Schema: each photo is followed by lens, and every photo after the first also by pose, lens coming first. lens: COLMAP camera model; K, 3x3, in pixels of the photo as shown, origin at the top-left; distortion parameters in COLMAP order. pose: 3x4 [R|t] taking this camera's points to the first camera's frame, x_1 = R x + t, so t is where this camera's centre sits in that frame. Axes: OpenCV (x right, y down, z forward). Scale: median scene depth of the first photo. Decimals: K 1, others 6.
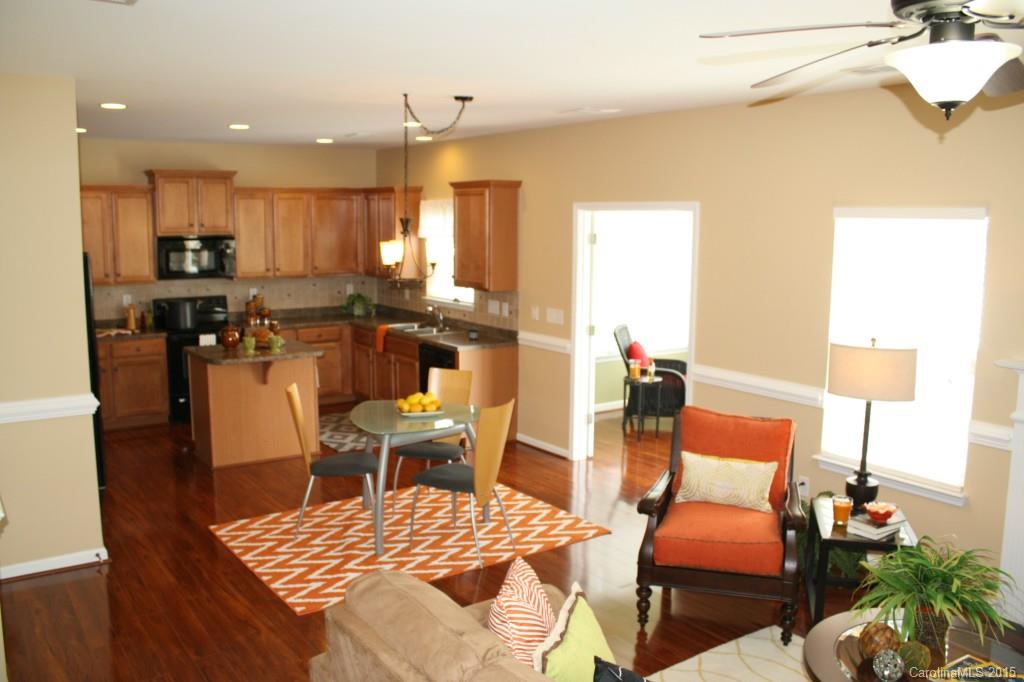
lens RADIAL K [[857.4, 0, 512.0], [0, 857.4, 341.0], [0, 0, 1]] dist [-0.163950, 0.116150]
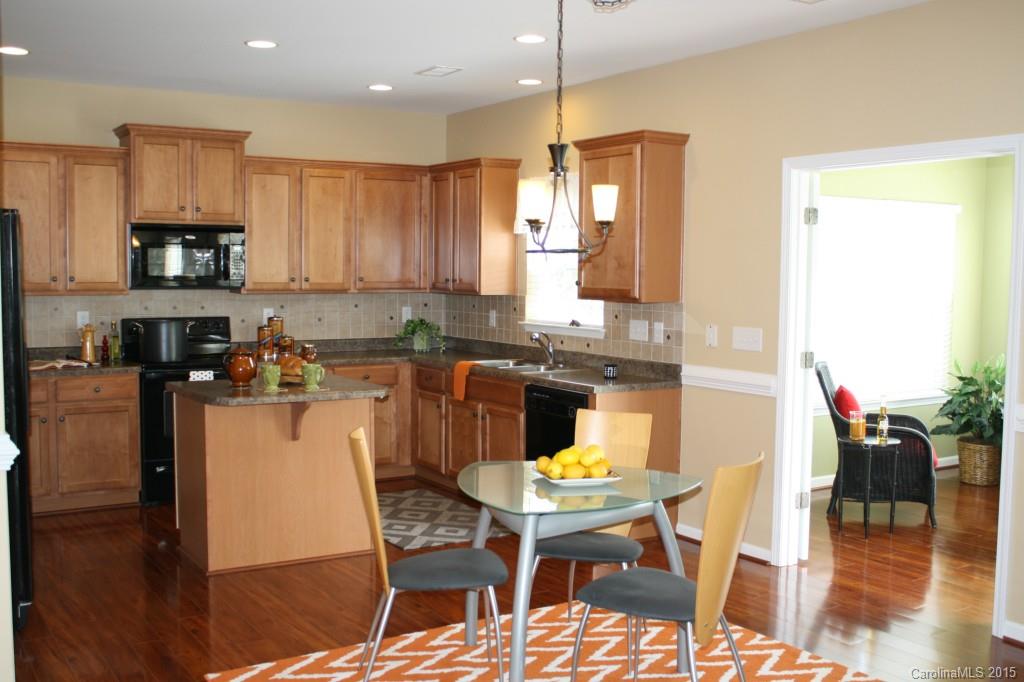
lens RADIAL K [[1047.3, 0, 512.0], [0, 1047.3, 341.0], [0, 0, 1]] dist [-0.109436, 0.017662]
pose [[0.999053, 0.004715, -0.043254, -0.083120], [-0.007972, 0.997119, -0.075432, 0.029904], [0.042774, 0.075705, 0.996212, 0.195142]]
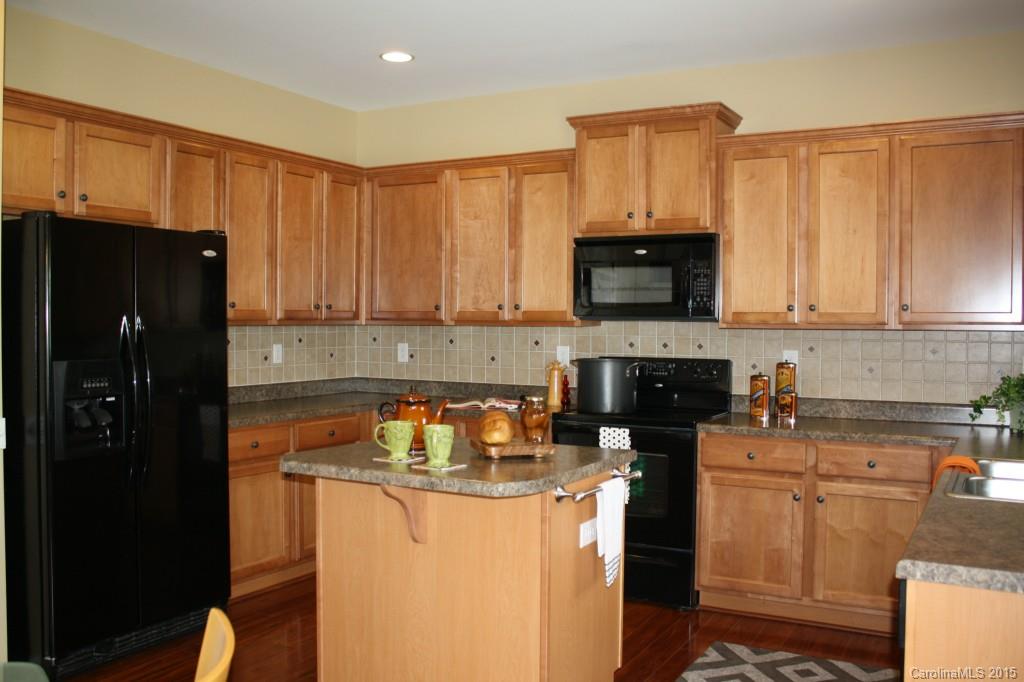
lens RADIAL K [[967.1, 0, 512.0], [0, 967.1, 341.0], [0, 0, 1]] dist [-0.150189, 0.172789]
pose [[0.441159, 0.016282, -0.897281, 0.126559], [-0.129172, 0.990576, -0.045534, -0.025332], [0.888084, 0.135991, 0.439105, 0.707118]]
